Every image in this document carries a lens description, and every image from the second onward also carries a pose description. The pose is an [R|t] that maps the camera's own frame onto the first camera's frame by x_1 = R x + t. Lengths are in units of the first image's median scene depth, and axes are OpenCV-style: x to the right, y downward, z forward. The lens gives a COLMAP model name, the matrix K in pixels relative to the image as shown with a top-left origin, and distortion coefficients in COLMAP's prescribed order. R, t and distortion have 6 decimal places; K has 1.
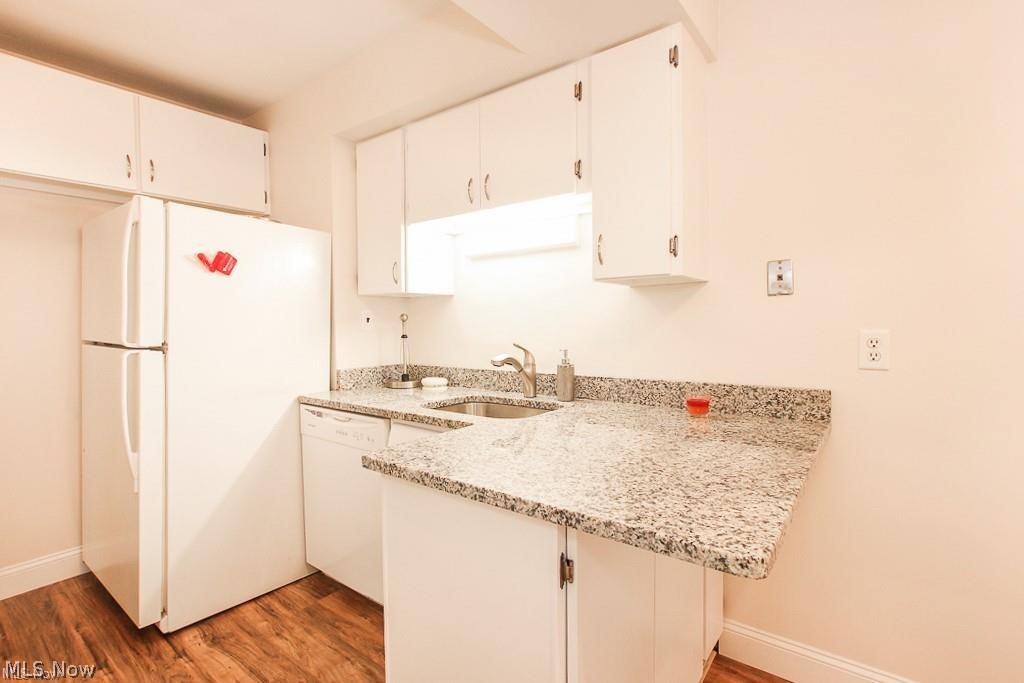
lens RADIAL K [[479.2, 0, 512.0], [0, 479.2, 341.5], [0, 0, 1]] dist [-0.016673, 0.001204]
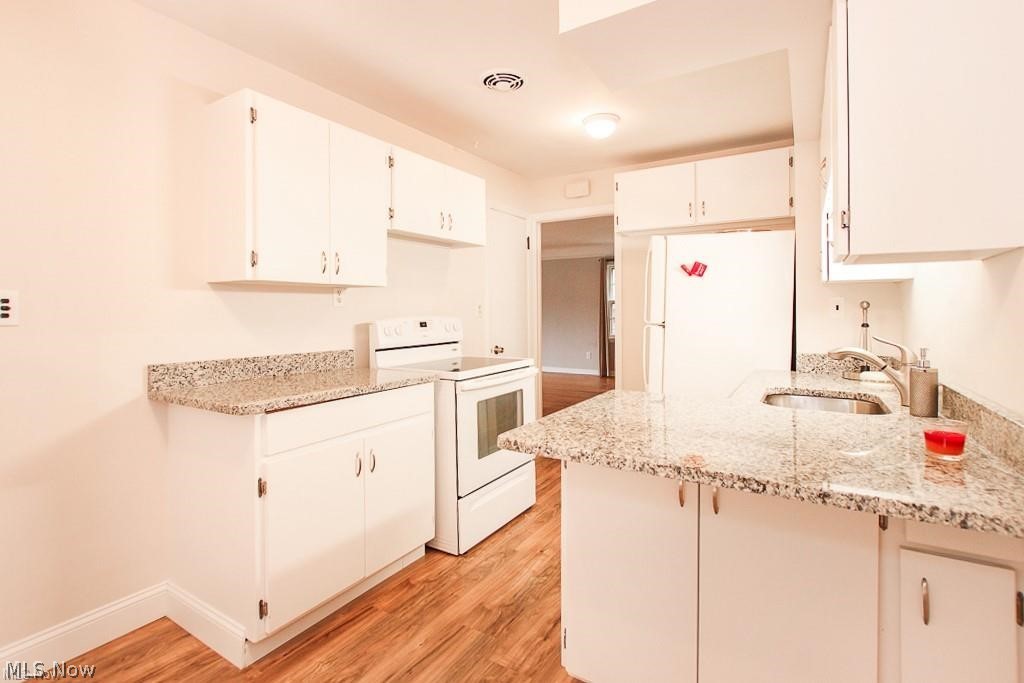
lens RADIAL K [[479.2, 0, 512.0], [0, 479.2, 341.5], [0, 0, 1]] dist [-0.016673, 0.001204]
pose [[0.101882, 0.070571, -0.992290, 0.778431], [-0.037387, 0.997048, 0.067070, -0.018853], [0.994094, 0.030265, 0.104220, 0.272456]]
